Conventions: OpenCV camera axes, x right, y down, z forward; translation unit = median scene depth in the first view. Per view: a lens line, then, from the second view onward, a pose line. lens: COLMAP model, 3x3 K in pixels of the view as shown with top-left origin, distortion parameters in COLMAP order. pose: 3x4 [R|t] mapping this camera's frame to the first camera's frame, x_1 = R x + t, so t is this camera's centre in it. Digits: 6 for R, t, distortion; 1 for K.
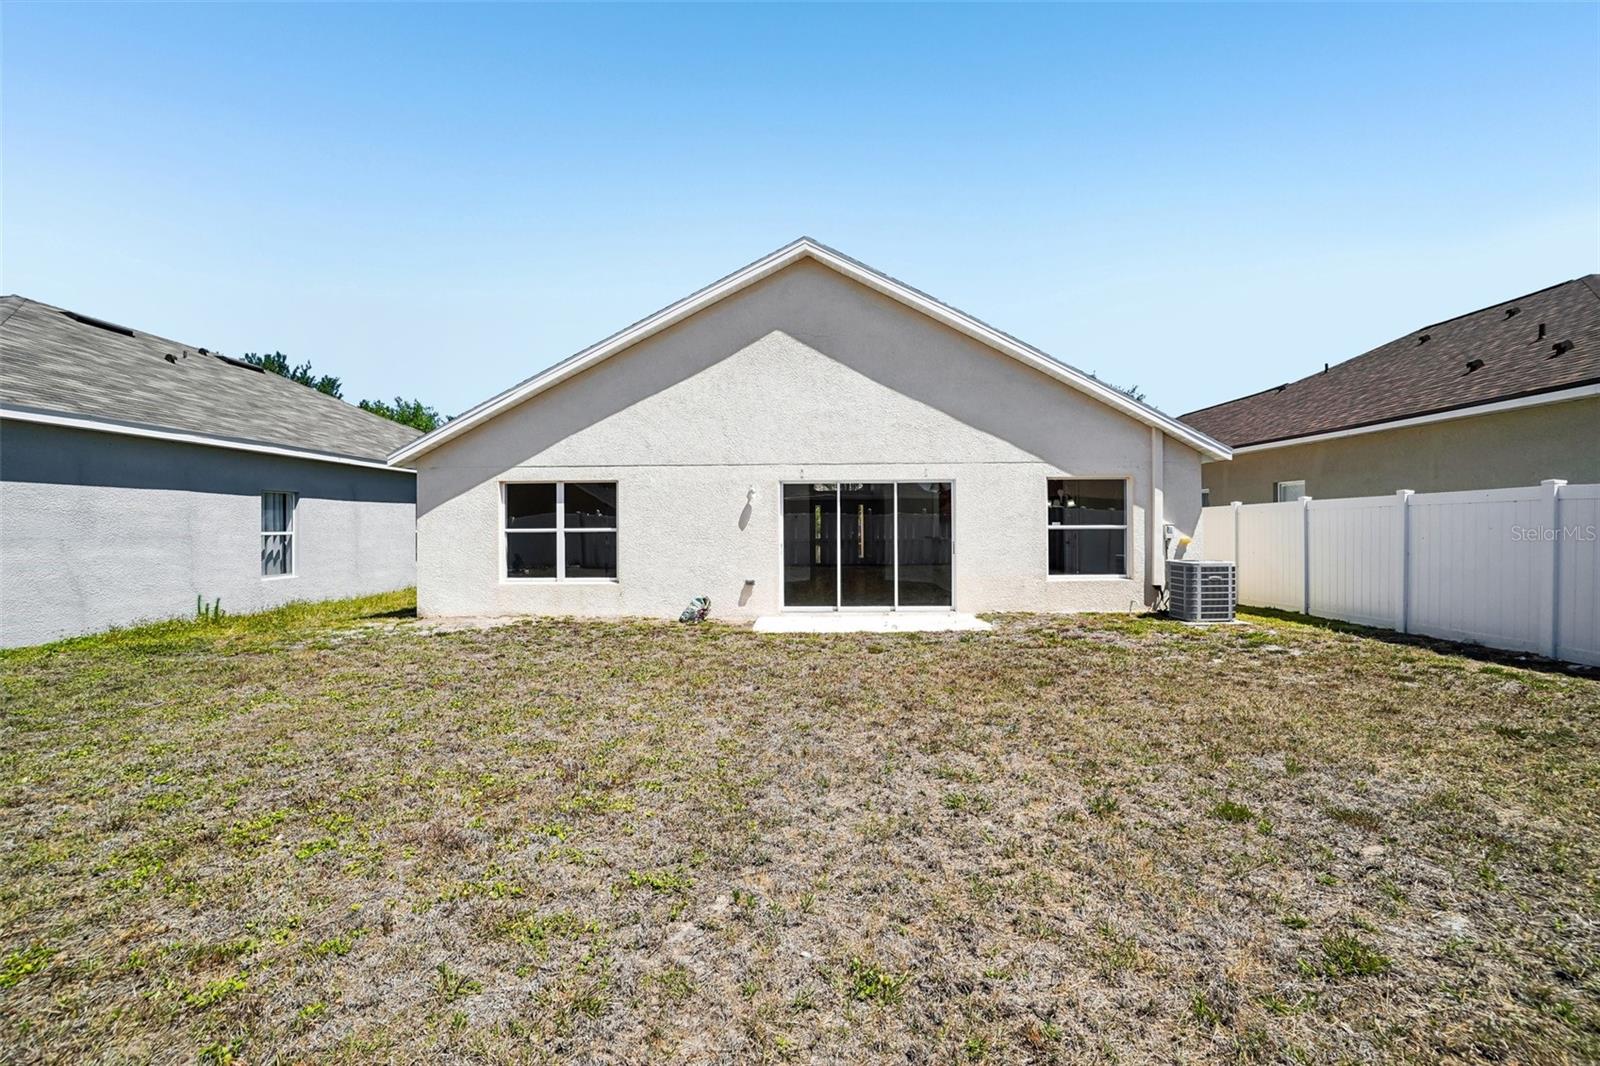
lens RADIAL K [[700.9, 0, 802.7], [0, 700.9, 521.8], [0, 0, 1]] dist [-0.054567, 0.025022]
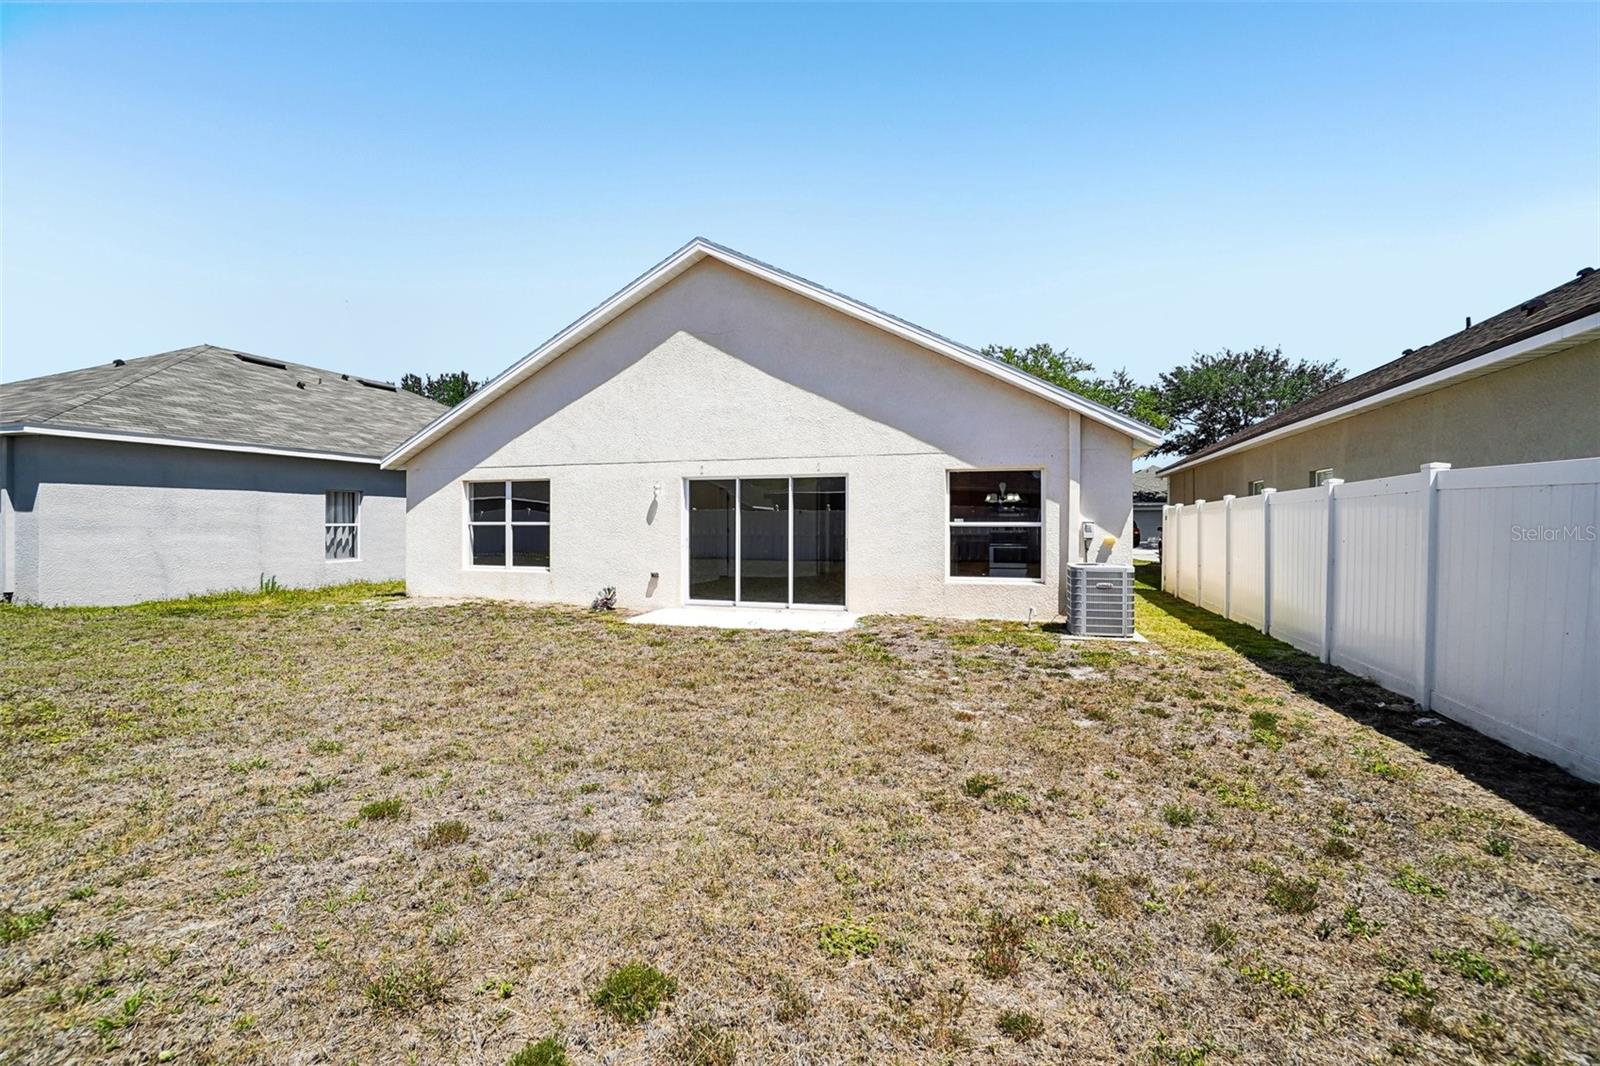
lens RADIAL K [[700.9, 0, 802.7], [0, 700.9, 521.8], [0, 0, 1]] dist [-0.054567, 0.025022]
pose [[0.957644, 0.006360, -0.287884, 0.432228], [-0.004232, 0.999959, 0.008012, -0.001763], [0.287923, -0.006454, 0.957632, 0.065163]]
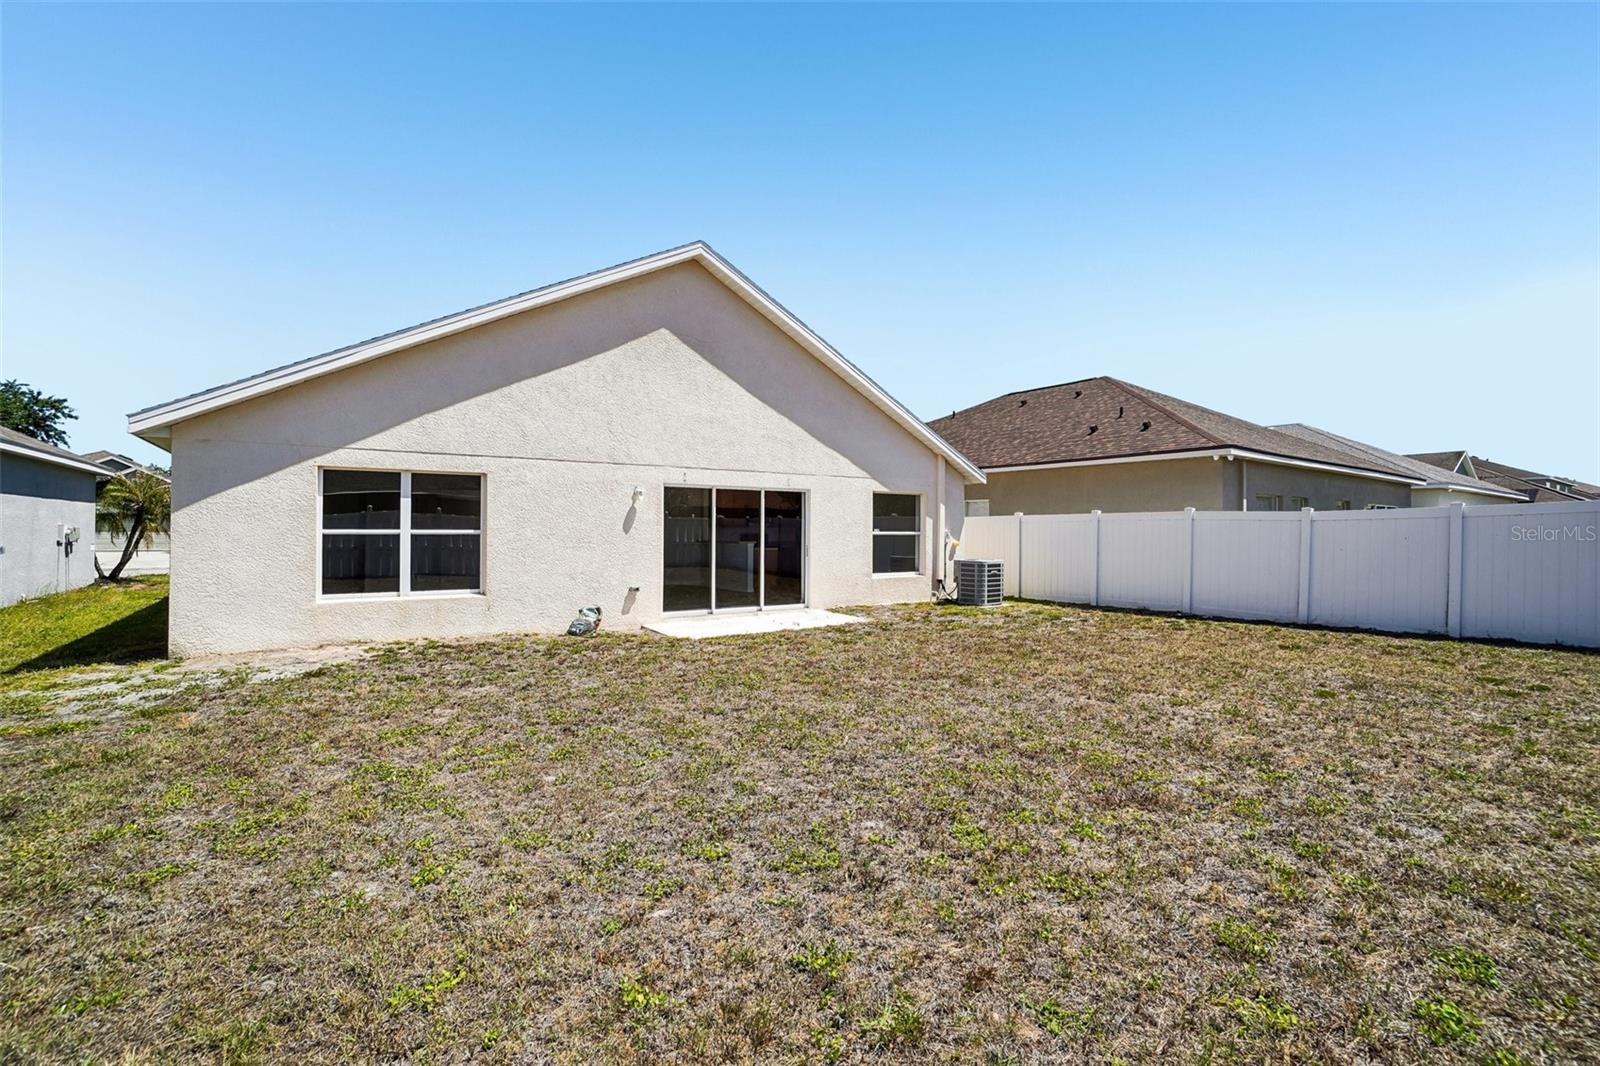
lens RADIAL K [[708.2, 0, 802.8], [0, 708.2, 528.7], [0, 0, 1]] dist [-0.069366, 0.026231]
pose [[0.811976, 0.011932, 0.583568, -0.445725], [-0.012884, 0.999914, -0.002517, 0.004638], [-0.583548, -0.005475, 0.812060, 0.092359]]
